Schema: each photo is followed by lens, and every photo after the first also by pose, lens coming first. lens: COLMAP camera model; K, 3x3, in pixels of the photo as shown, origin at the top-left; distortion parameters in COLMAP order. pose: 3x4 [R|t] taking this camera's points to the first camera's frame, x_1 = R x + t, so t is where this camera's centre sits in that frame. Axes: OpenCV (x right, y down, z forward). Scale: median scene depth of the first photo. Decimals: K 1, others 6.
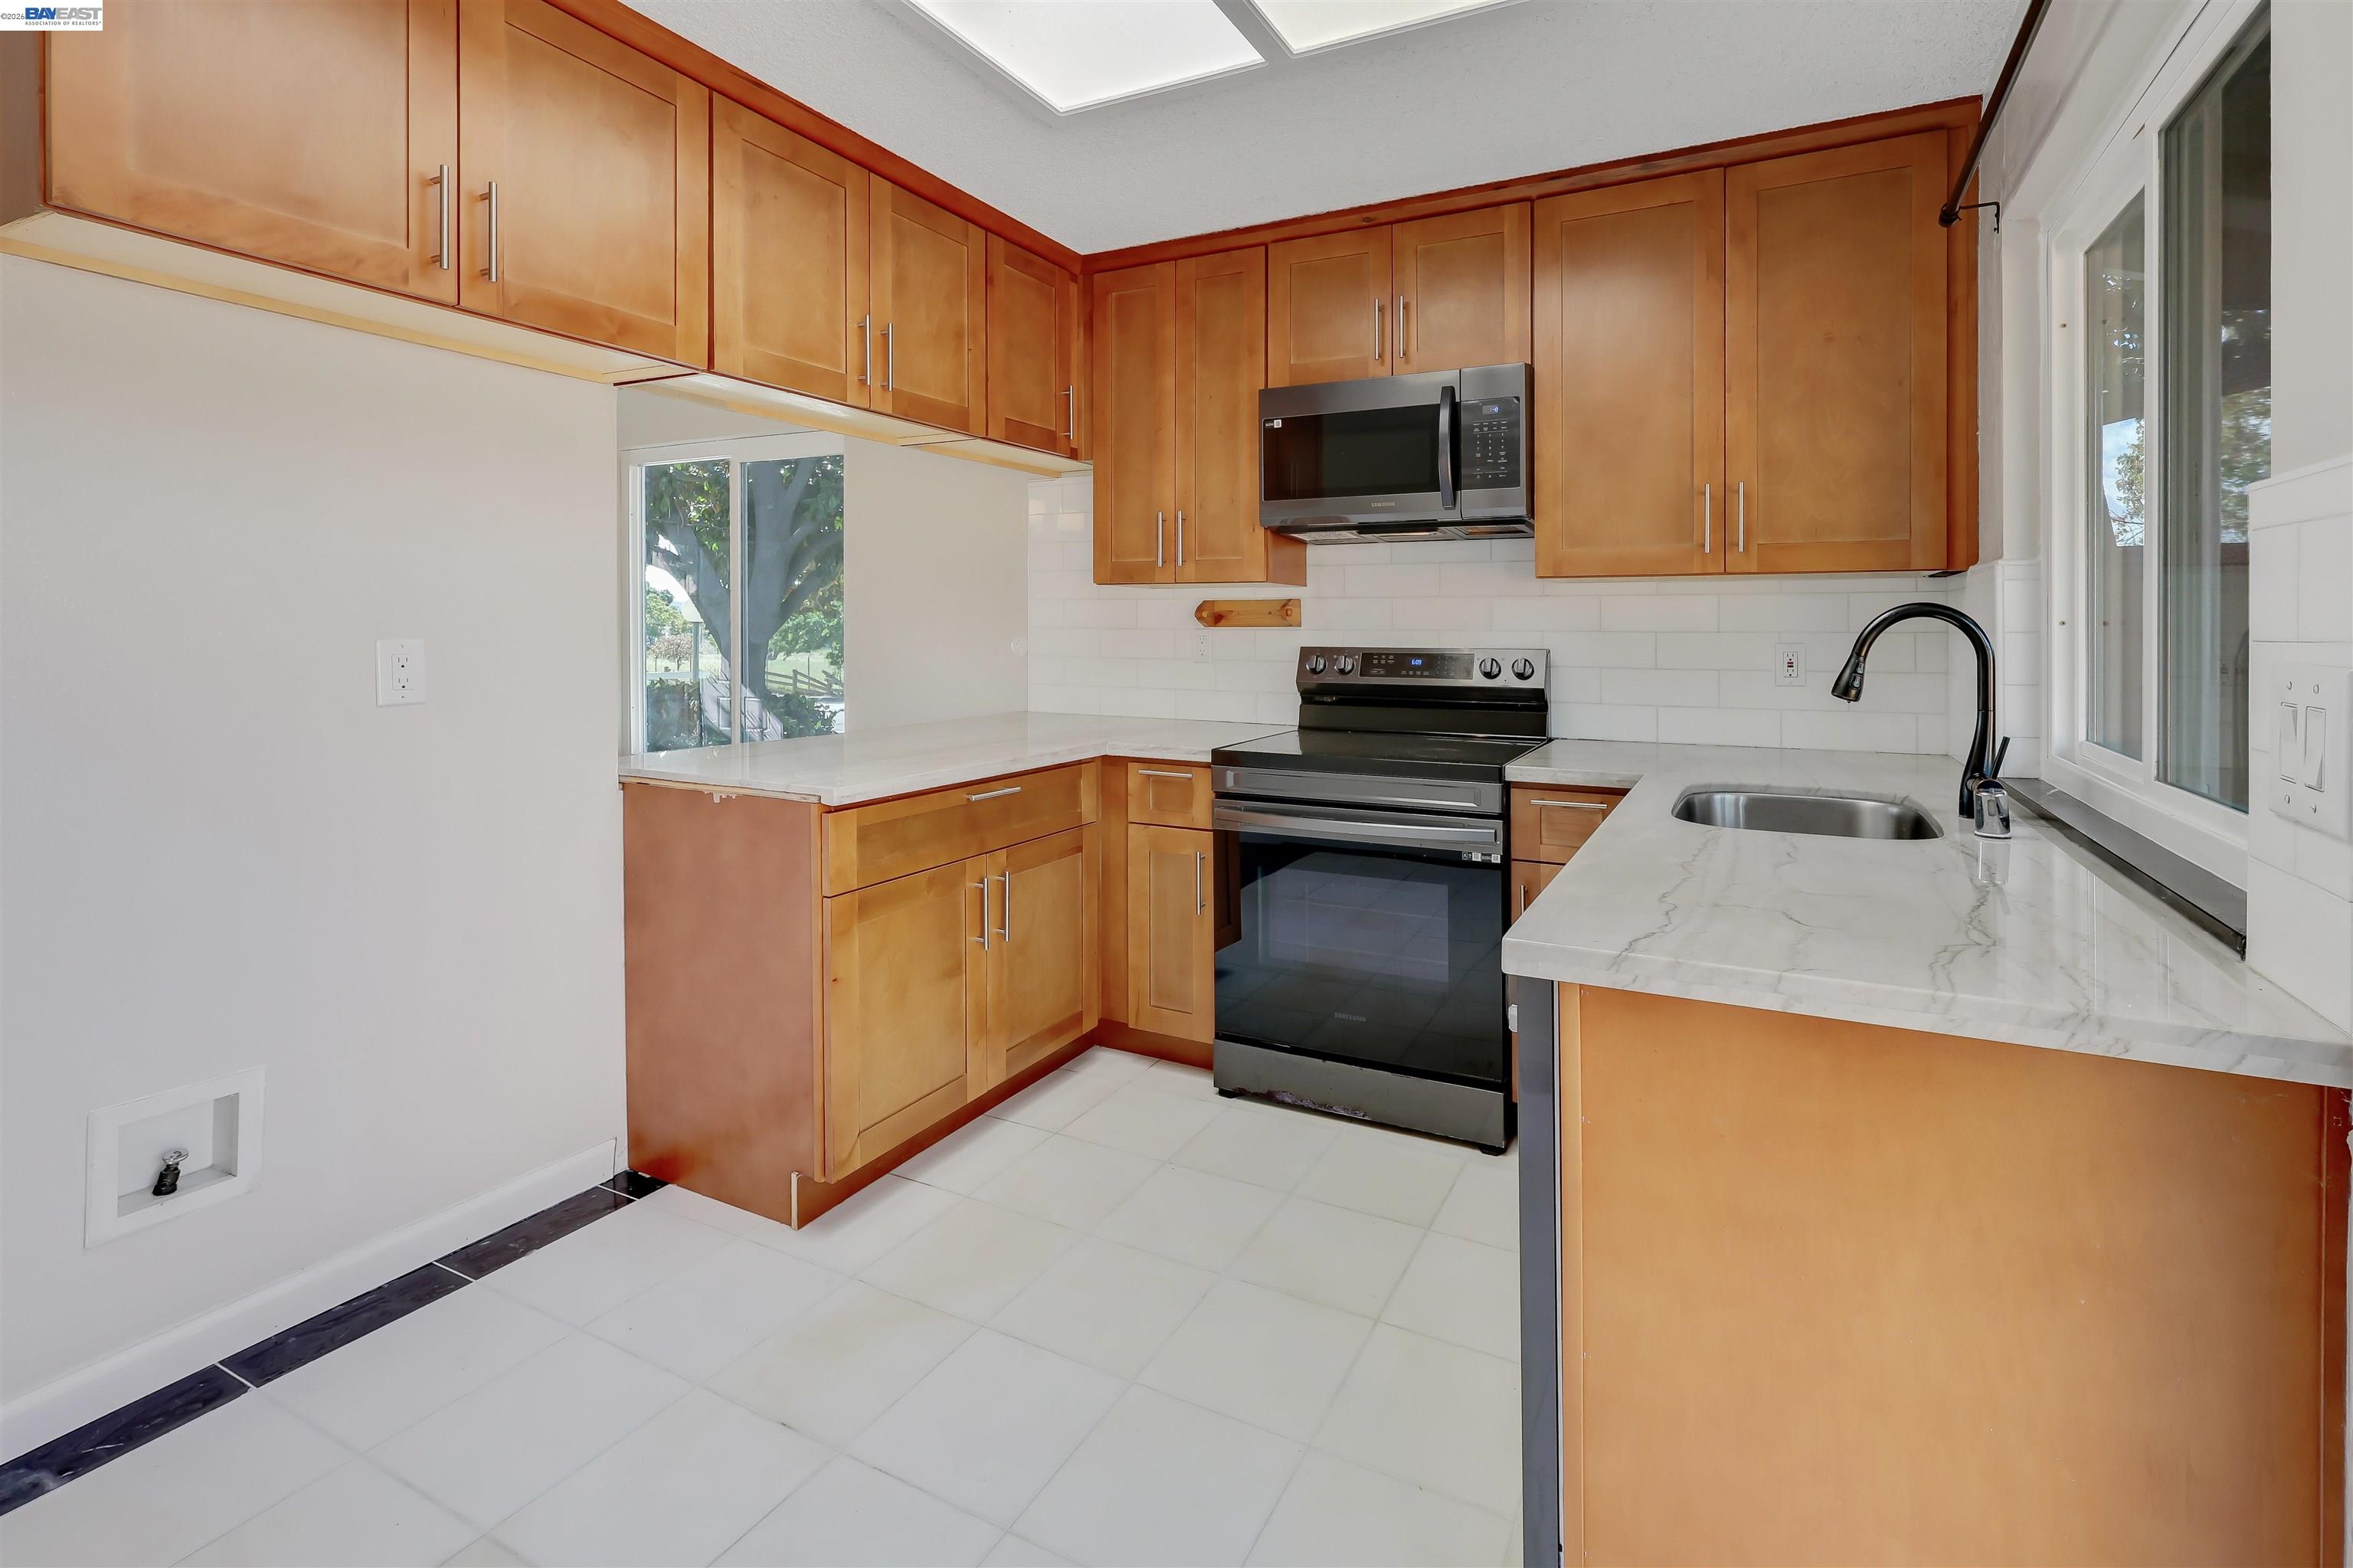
lens RADIAL K [[1023.4, 0, 1207.1], [0, 1023.4, 781.8], [0, 0, 1]] dist [0.001066, 0.000101]
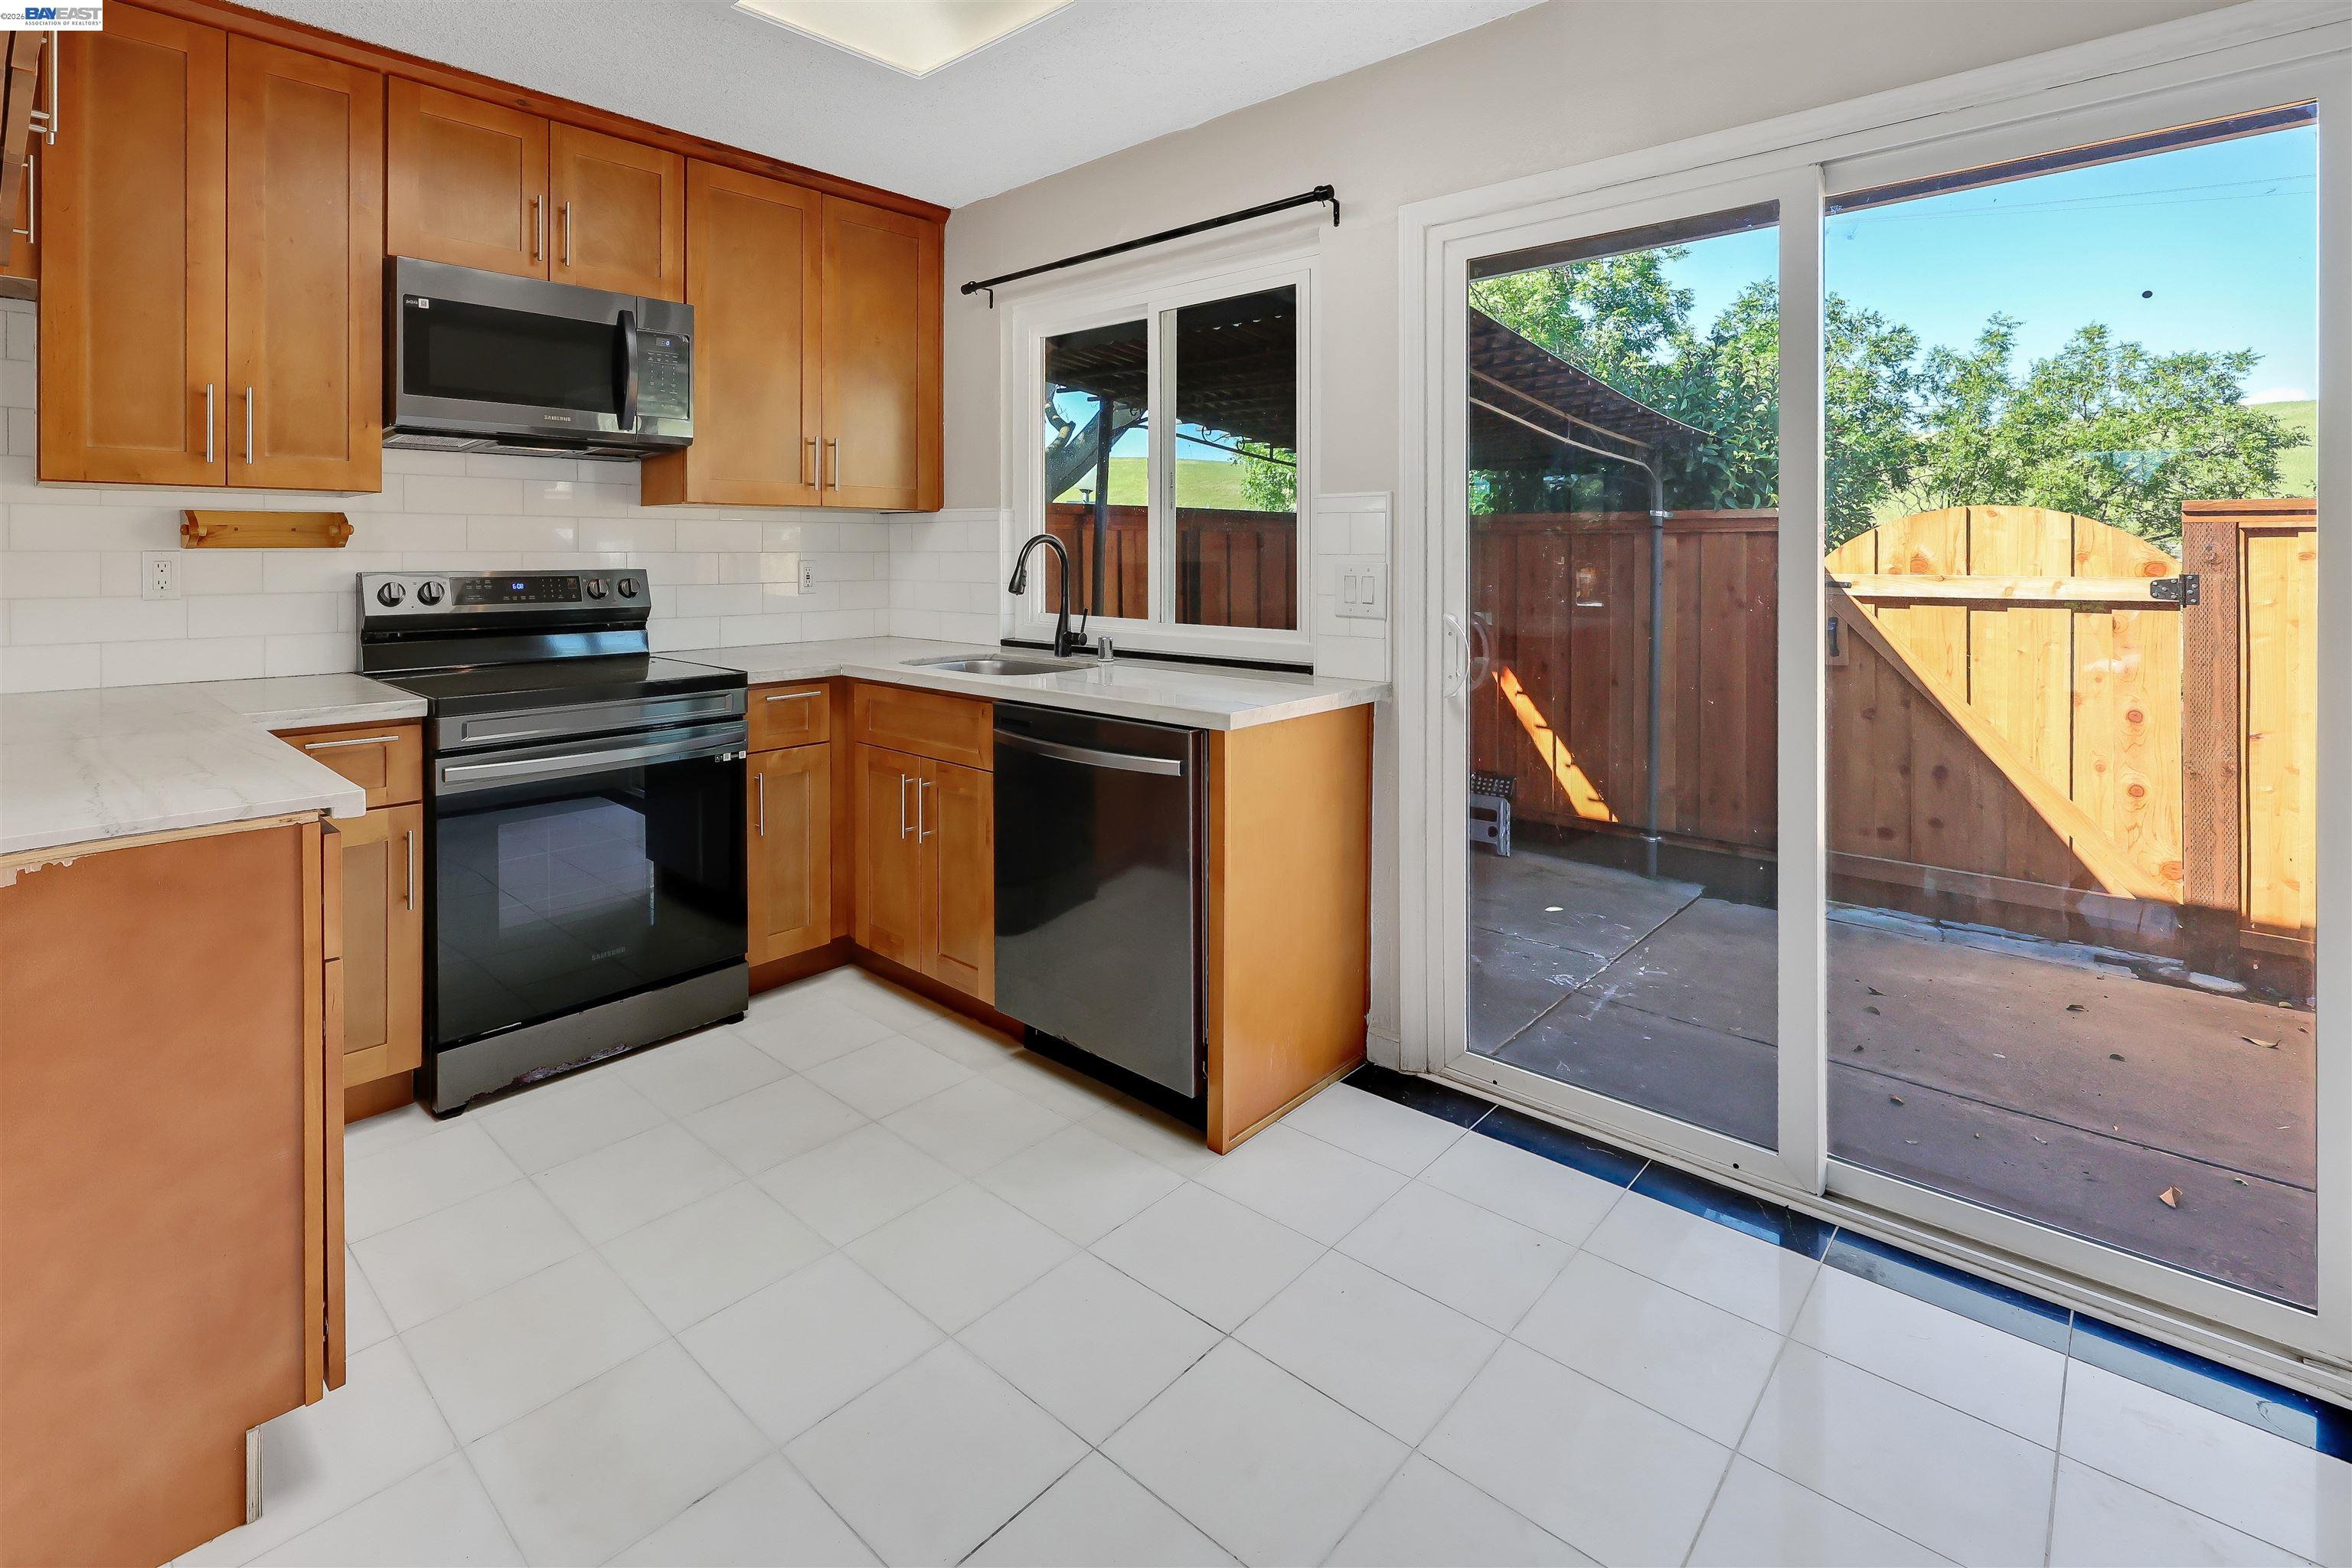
lens RADIAL K [[958.7, 0, 1168.7], [0, 958.7, 758.8], [0, 0, 1]] dist [0.001813, 0.000237]
pose [[0.322771, -0.205667, 0.923862, -0.570576], [0.141653, 0.975609, 0.167697, -0.033226], [-0.935817, 0.076740, 0.344031, 0.197172]]
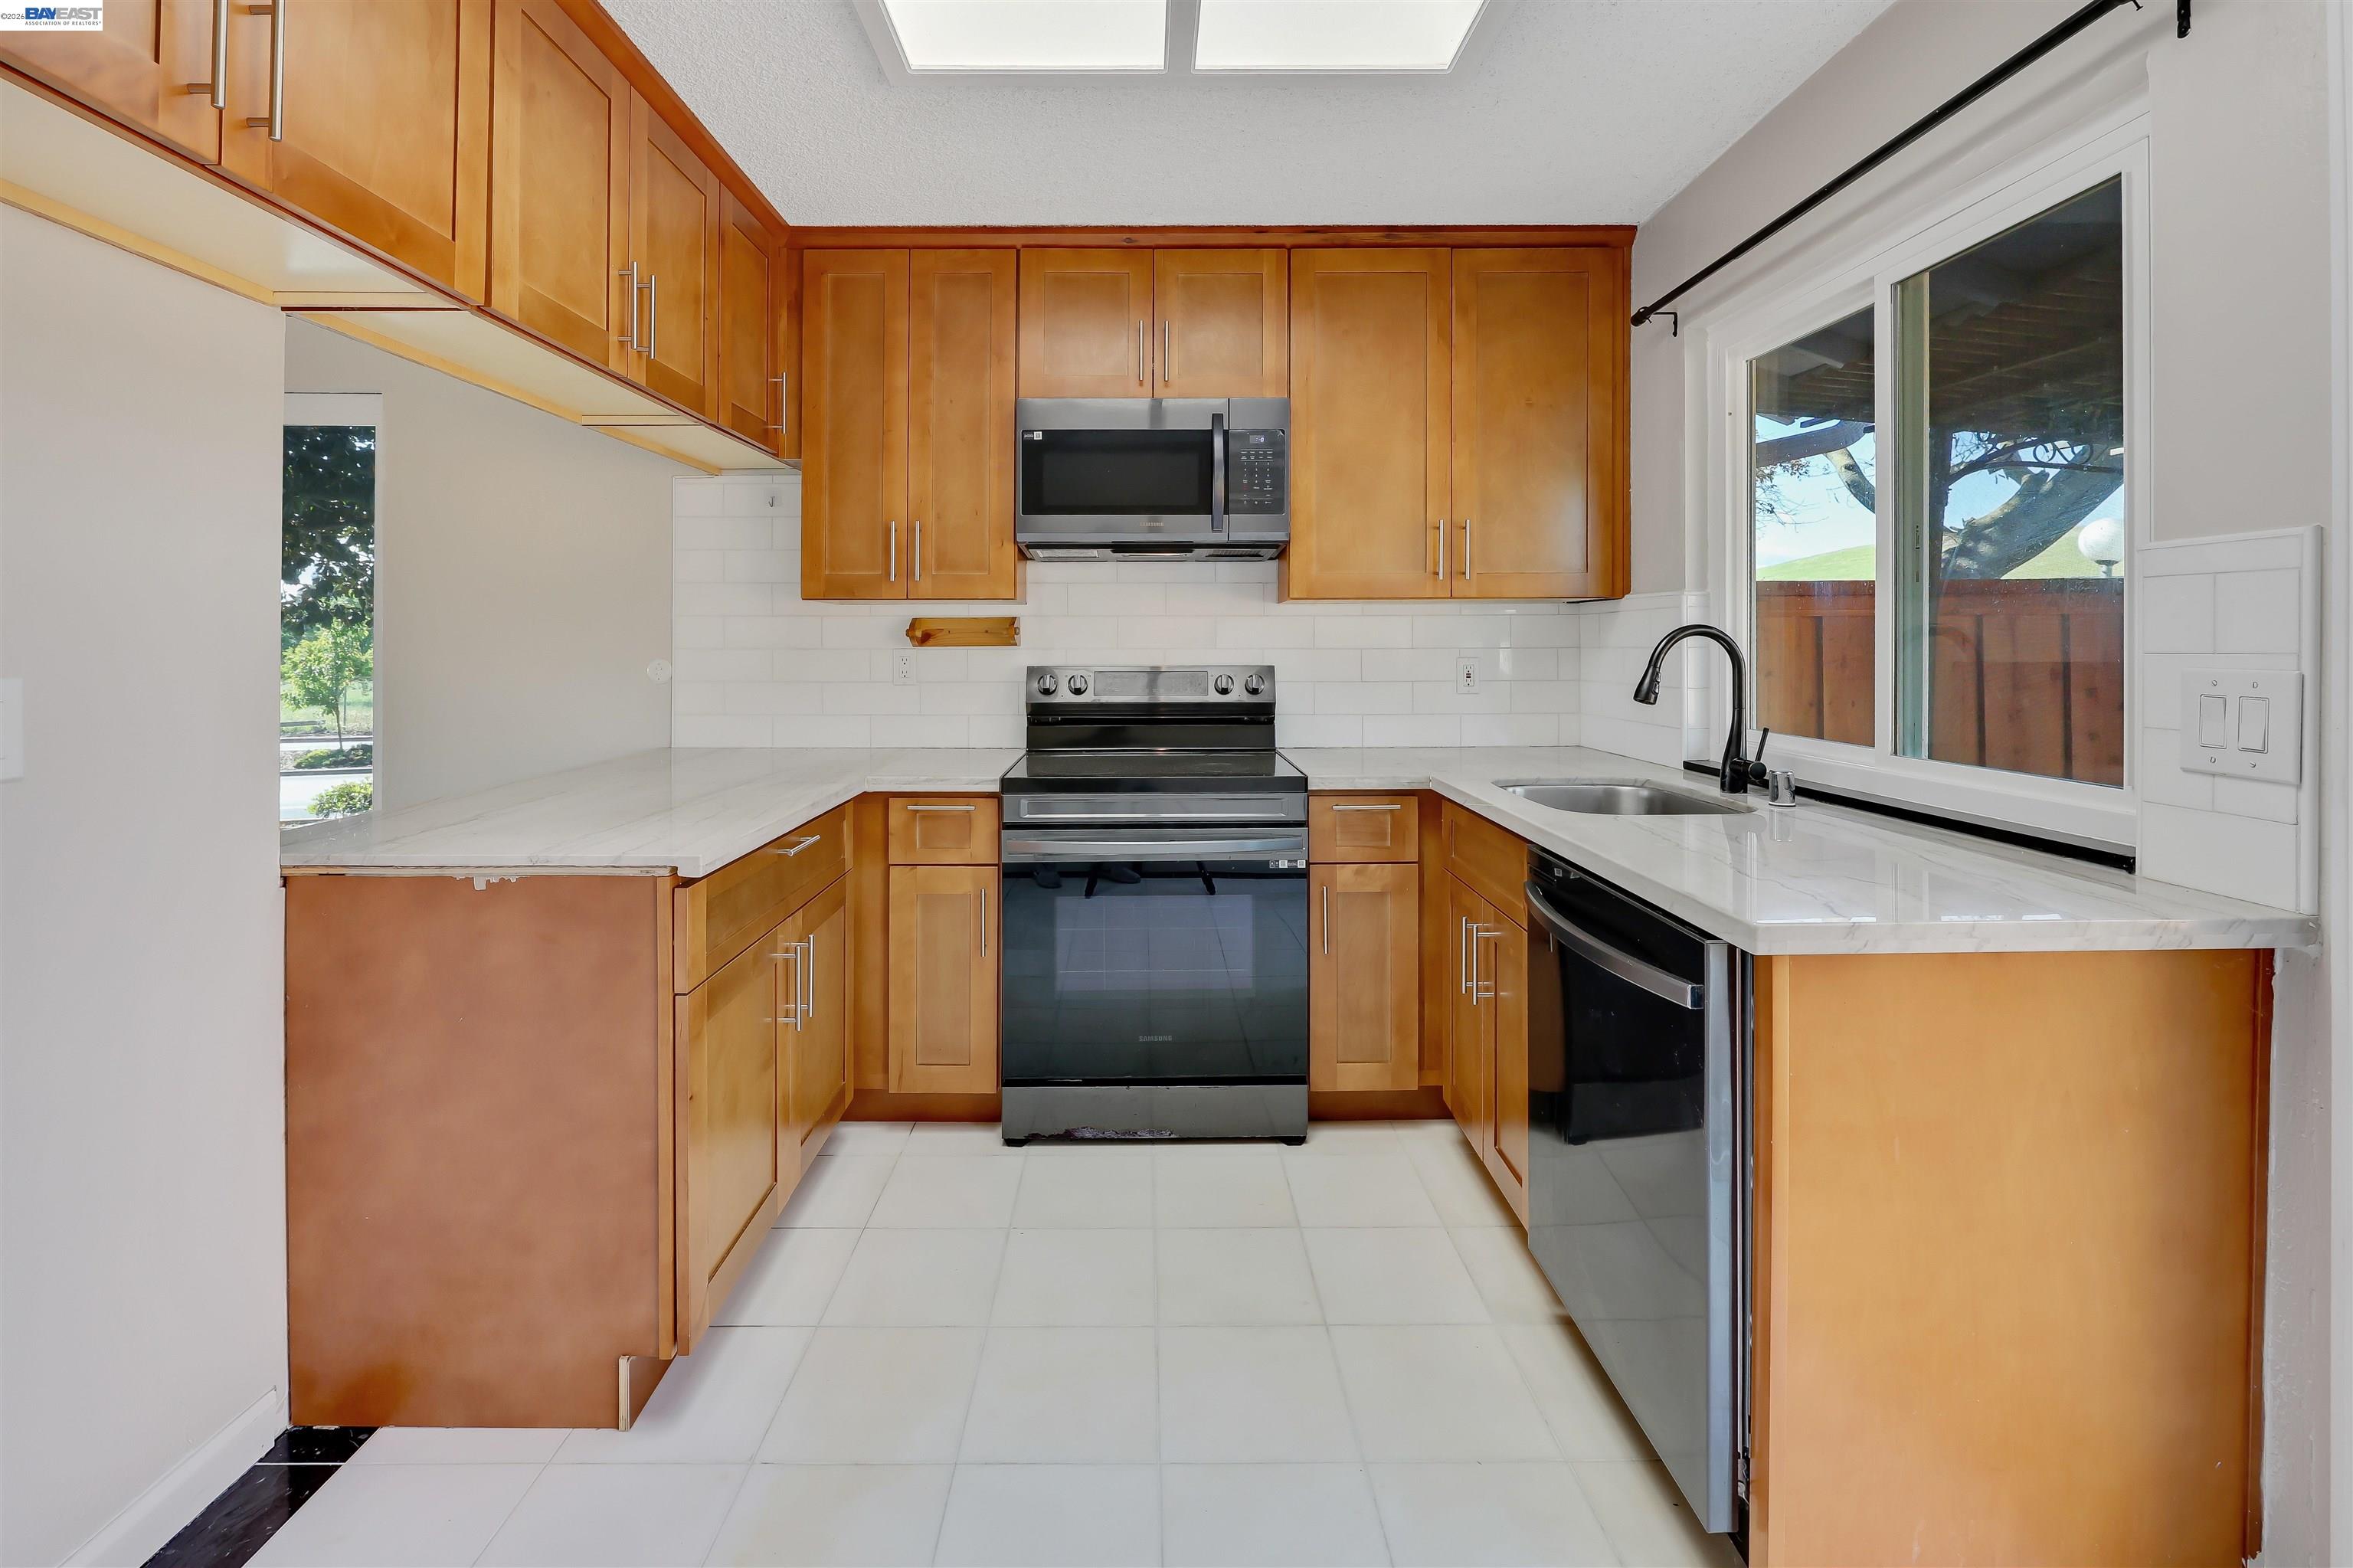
lens RADIAL K [[1026.2, 0, 1176.5], [0, 1026.2, 784.0], [0, 0, 1]] dist [-0.002779, -0.000504]
pose [[0.900576, -0.064625, 0.429868, -0.265144], [0.070999, 0.997476, 0.001214, -0.016445], [-0.428861, 0.029427, 0.902891, 0.089111]]
